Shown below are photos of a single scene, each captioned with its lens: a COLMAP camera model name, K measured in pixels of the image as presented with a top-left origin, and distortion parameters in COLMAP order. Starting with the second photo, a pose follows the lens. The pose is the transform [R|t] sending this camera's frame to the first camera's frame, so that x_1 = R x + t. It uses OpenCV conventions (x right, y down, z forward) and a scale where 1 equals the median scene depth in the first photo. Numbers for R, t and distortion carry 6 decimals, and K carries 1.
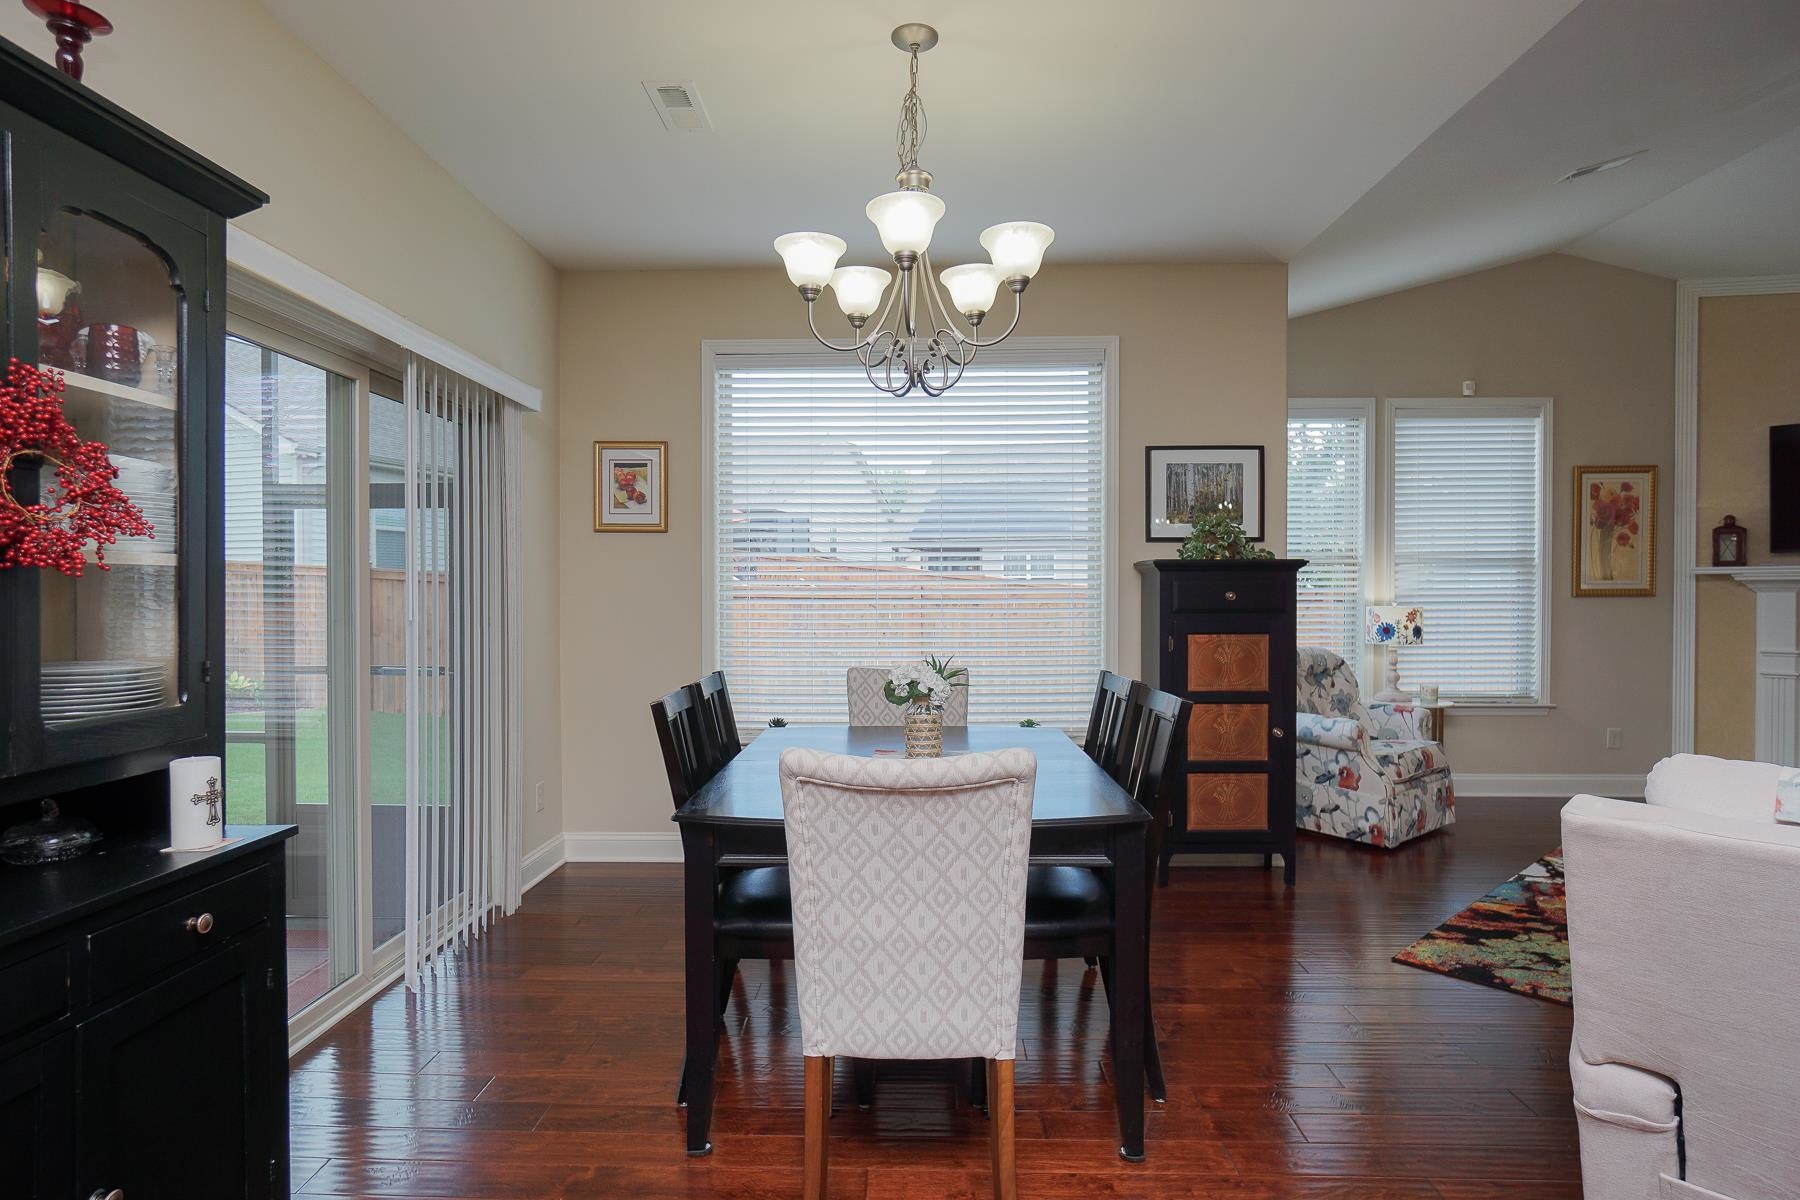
lens RADIAL K [[947.7, 0, 900.0], [0, 947.7, 600.0], [0, 0, 1]] dist [-0.003808, -0.000235]
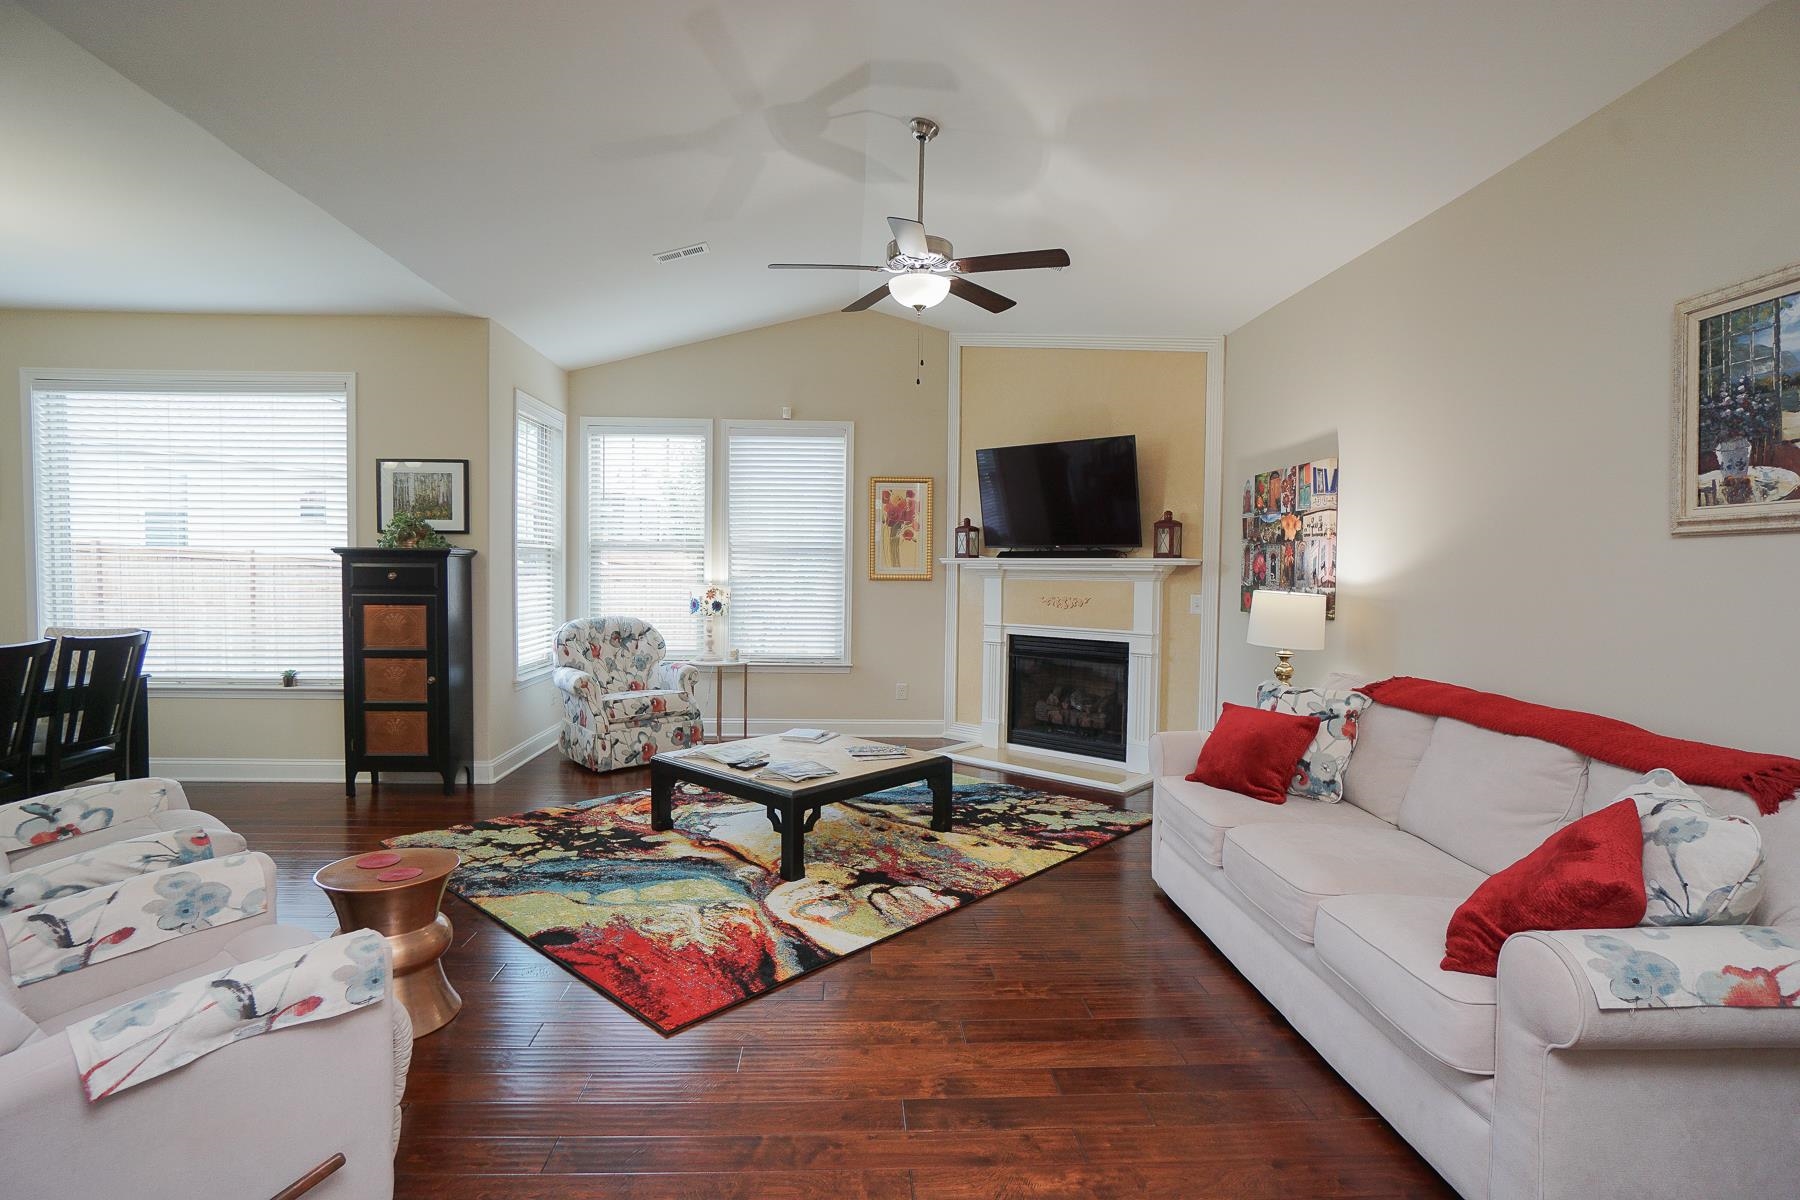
lens RADIAL K [[863.7, 0, 900.0], [0, 863.7, 600.0], [0, 0, 1]] dist [-0.021487, 0.000647]
pose [[0.997663, 0.011092, 0.067420, 0.714609], [-0.013074, 0.999493, 0.029025, -0.011068], [-0.067064, -0.029839, 0.997302, -0.167419]]
